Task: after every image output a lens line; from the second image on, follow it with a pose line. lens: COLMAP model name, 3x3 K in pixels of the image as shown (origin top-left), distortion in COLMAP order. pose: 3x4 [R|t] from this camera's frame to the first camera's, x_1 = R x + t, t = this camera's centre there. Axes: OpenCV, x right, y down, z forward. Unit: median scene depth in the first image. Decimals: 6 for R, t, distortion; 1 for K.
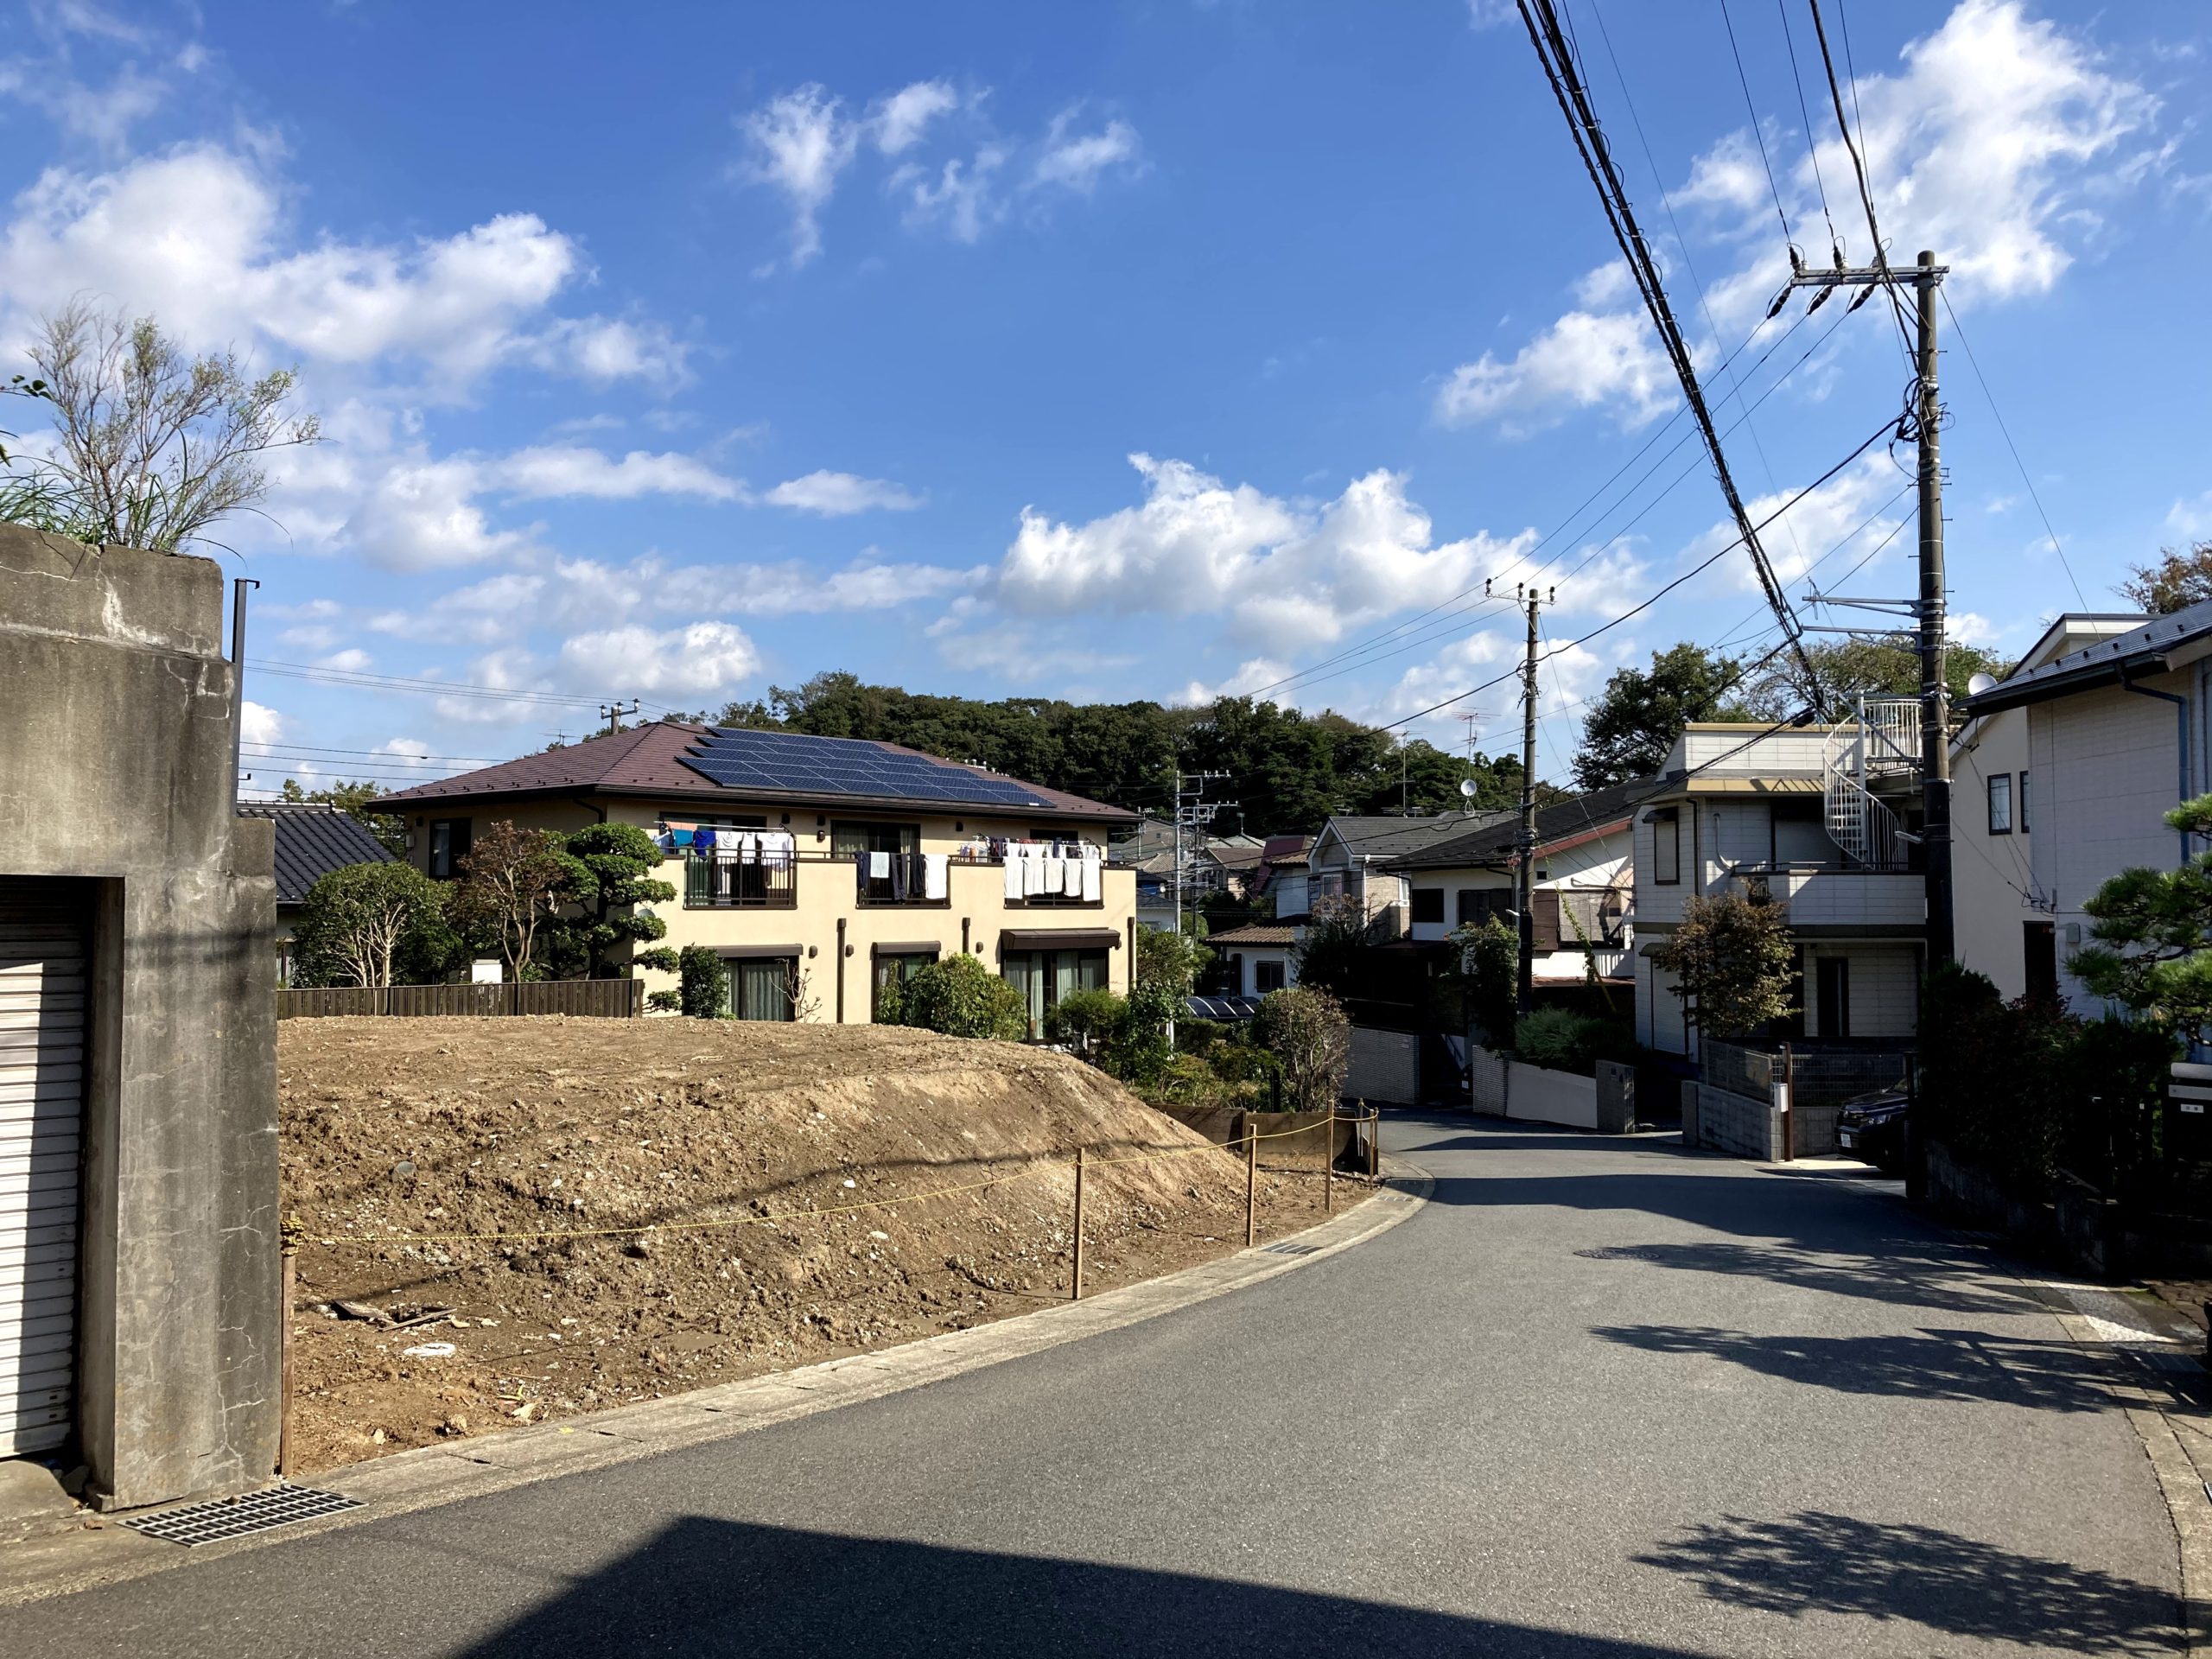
lens RADIAL K [[1804.5, 0, 1146.6], [0, 1804.5, 784.4], [0, 0, 1]] dist [0.137972, -0.369615]
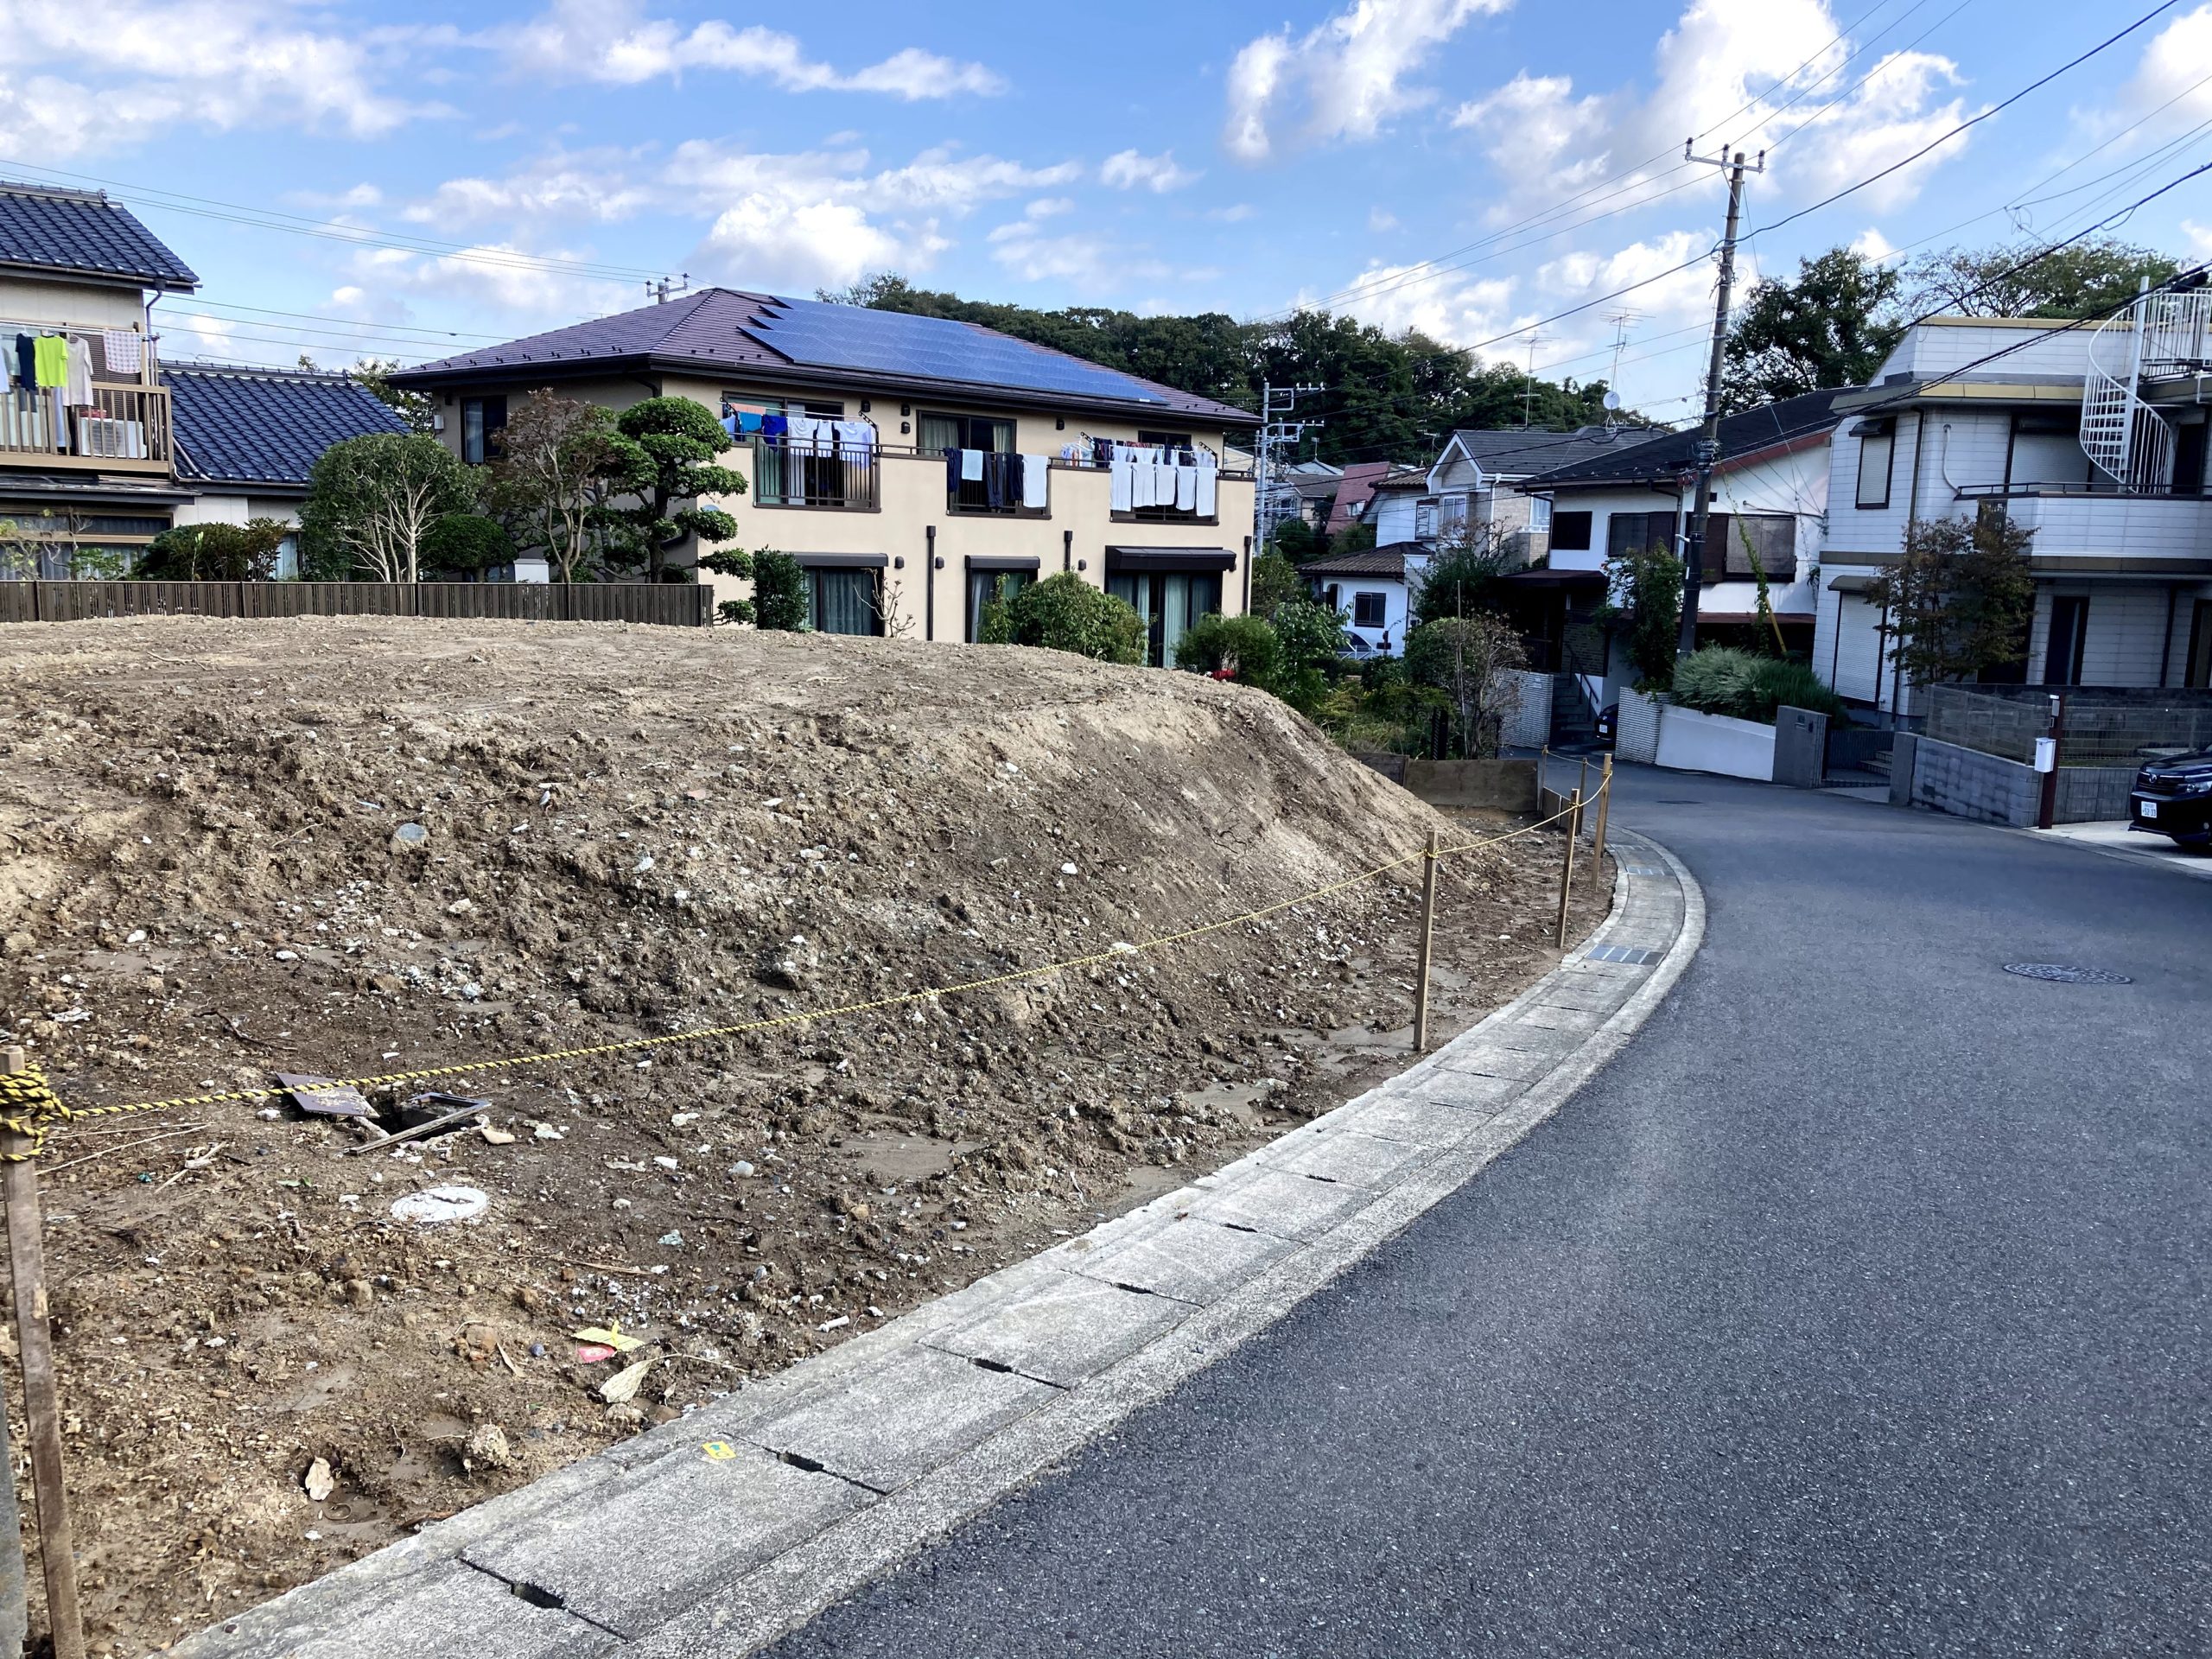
lens RADIAL K [[1804.5, 0, 1146.6], [0, 1804.5, 784.4], [0, 0, 1]] dist [0.137972, -0.369615]
pose [[0.999410, 0.027398, -0.020736, -0.050780], [-0.022684, 0.979380, 0.200748, 0.021917], [0.025808, -0.200159, 0.979423, 0.144493]]
